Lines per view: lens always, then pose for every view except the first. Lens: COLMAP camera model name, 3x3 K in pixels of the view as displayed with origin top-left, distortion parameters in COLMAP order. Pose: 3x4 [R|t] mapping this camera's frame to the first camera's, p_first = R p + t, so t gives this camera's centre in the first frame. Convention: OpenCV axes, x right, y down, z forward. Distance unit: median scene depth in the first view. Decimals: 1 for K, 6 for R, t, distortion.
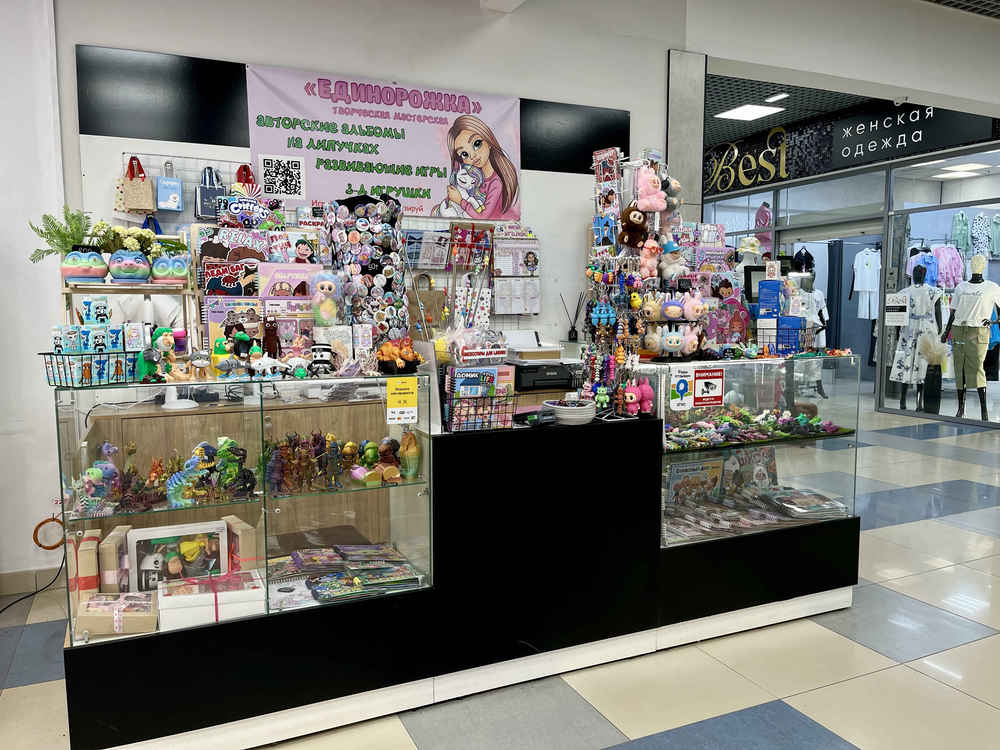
lens RADIAL K [[759.1, 0, 500.0], [0, 759.1, 379.9], [0, 0, 1]] dist [0.062539, -0.070052]
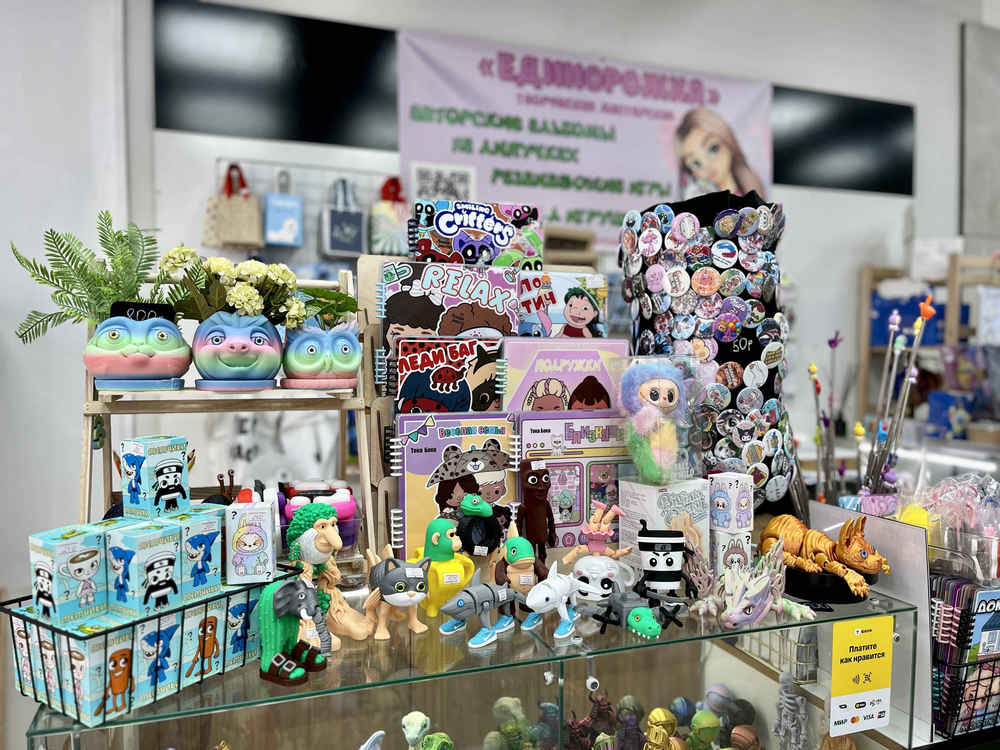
lens RADIAL K [[759.1, 0, 500.0], [0, 759.1, 379.9], [0, 0, 1]] dist [0.062539, -0.070052]
pose [[0.996737, 0.008379, -0.080279, -0.211542], [-0.013381, 0.997989, -0.061963, -0.074839], [0.079599, 0.062835, 0.994845, 0.410560]]
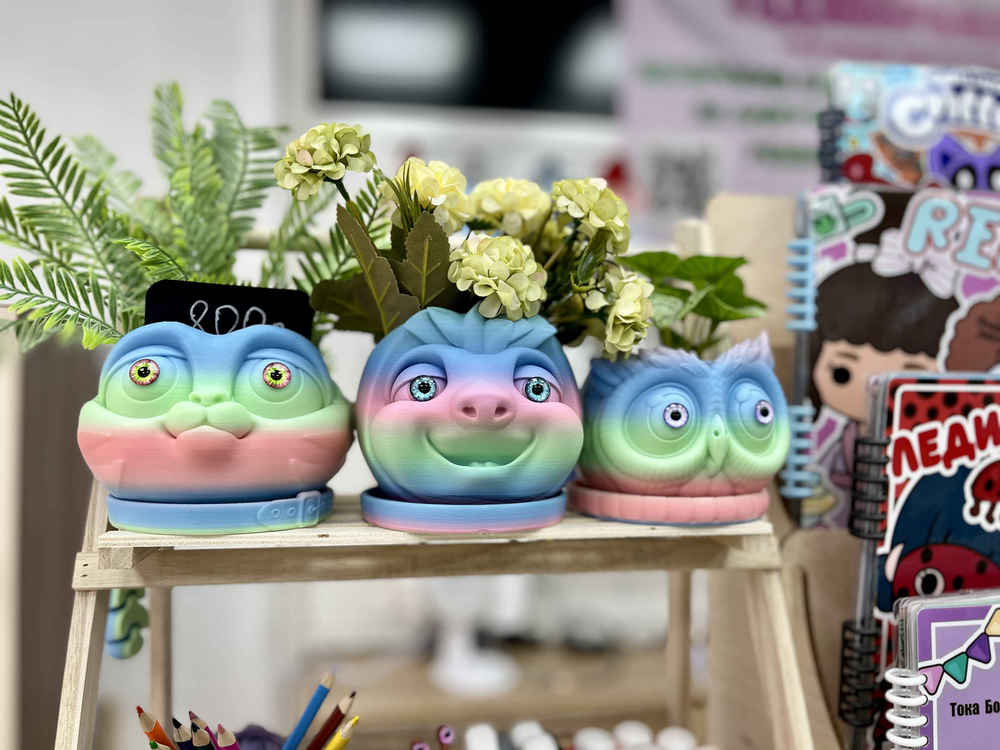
lens RADIAL K [[759.1, 0, 500.0], [0, 759.1, 379.9], [0, 0, 1]] dist [0.062539, -0.070052]
pose [[0.963651, 0.005501, -0.267108, -0.307257], [-0.035149, 0.993708, -0.106342, -0.097534], [0.264842, 0.111865, 0.957781, 0.599740]]
